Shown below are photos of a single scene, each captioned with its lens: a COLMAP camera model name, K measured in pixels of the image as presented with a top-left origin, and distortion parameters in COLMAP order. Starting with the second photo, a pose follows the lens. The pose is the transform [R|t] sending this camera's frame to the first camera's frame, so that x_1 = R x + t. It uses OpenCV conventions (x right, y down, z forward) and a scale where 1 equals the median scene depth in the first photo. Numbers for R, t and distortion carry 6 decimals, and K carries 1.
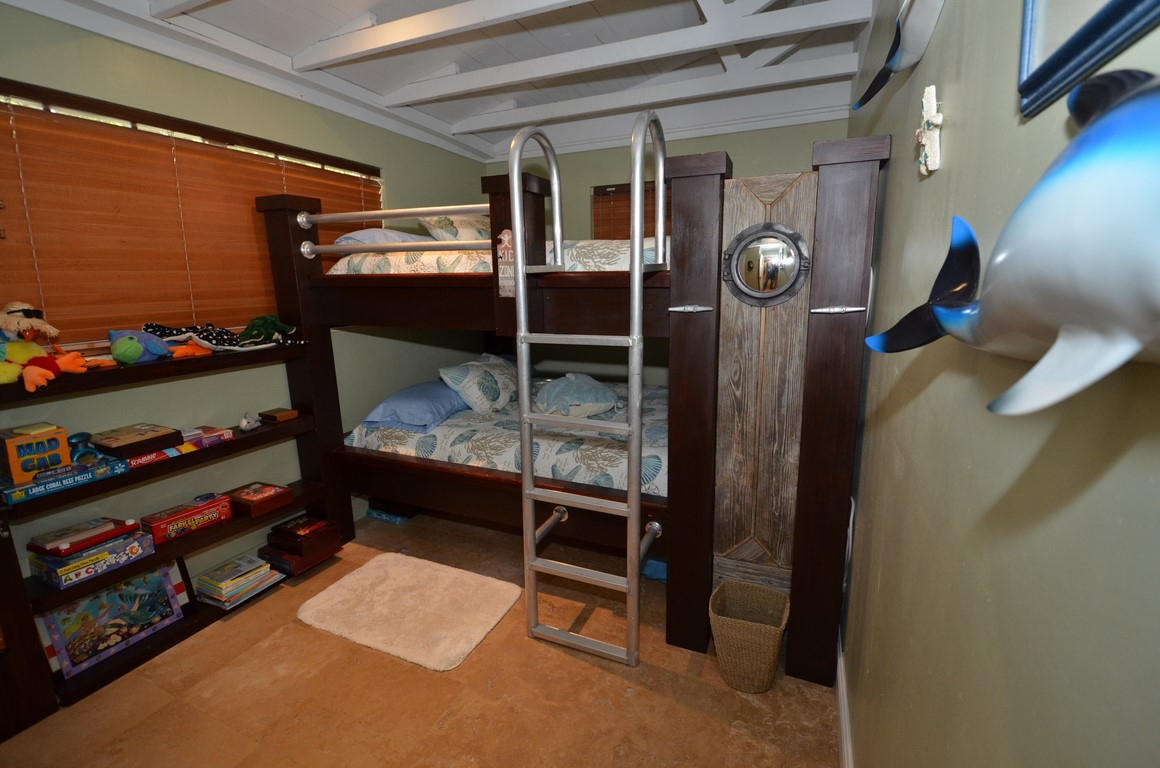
lens RADIAL K [[511.5, 0, 586.7], [0, 511.5, 375.5], [0, 0, 1]] dist [0.012406, -0.017993]
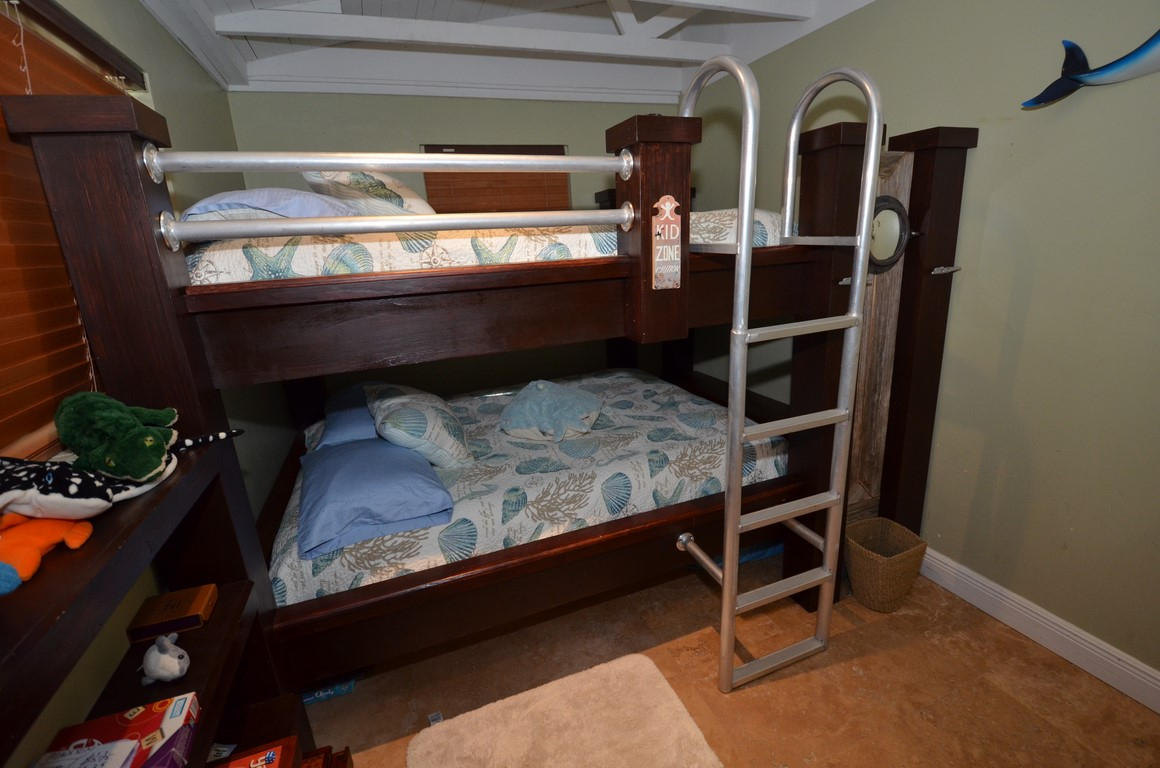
lens RADIAL K [[511.5, 0, 586.7], [0, 511.5, 375.5], [0, 0, 1]] dist [0.012406, -0.017993]
pose [[0.710199, -0.206450, 0.673050, -0.732873], [0.180507, 0.977475, 0.109358, -0.127748], [-0.680466, 0.043824, 0.731468, 0.525674]]
